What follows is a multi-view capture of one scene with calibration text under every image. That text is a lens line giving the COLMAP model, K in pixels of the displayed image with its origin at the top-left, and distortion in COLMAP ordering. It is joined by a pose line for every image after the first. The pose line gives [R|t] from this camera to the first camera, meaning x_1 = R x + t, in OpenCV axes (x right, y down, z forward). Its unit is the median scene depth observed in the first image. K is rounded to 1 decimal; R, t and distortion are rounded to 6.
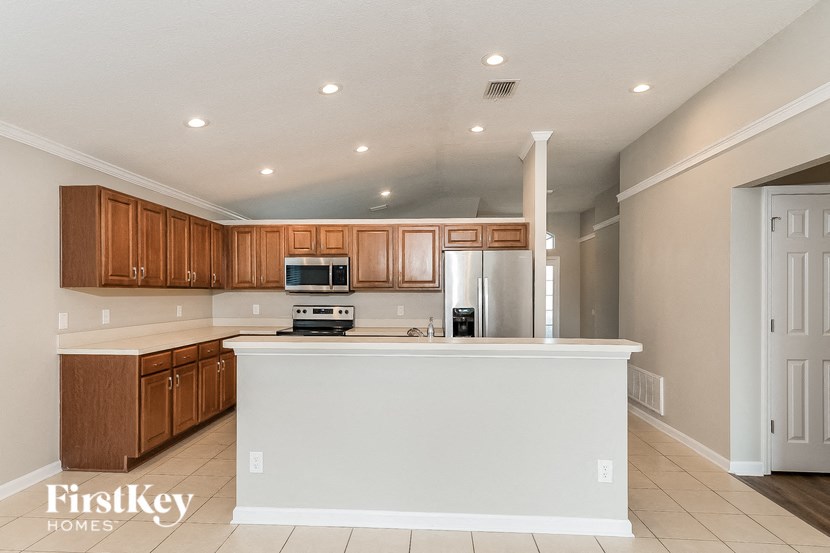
lens RADIAL K [[460.4, 0, 413.3], [0, 460.4, 290.2], [0, 0, 1]] dist [0.000105, 0.000140]
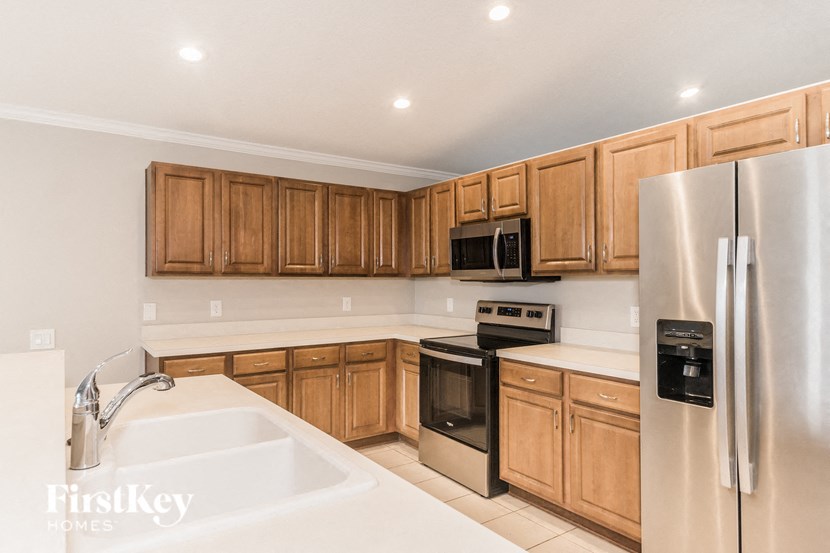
lens RADIAL K [[523.5, 0, 429.4], [0, 523.5, 276.1], [0, 0, 1]] dist [0.002647, 0.000773]
pose [[0.618862, -0.013528, -0.785383, 0.292760], [0.008206, 0.999908, -0.010757, 0.005660], [0.785457, 0.000212, 0.618916, 0.516545]]
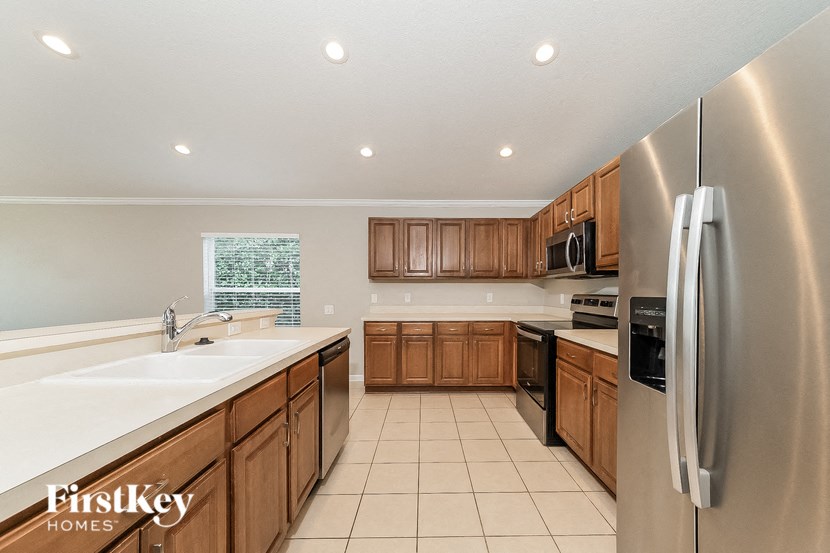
lens RADIAL K [[316.1, 0, 413.2], [0, 316.1, 293.0], [0, 0, 1]] dist [0.000312, -0.000032]
pose [[0.022417, -0.004010, -0.999741, 0.315982], [0.003362, 0.999987, -0.003936, 0.033316], [0.999743, -0.003273, 0.022430, 0.739770]]
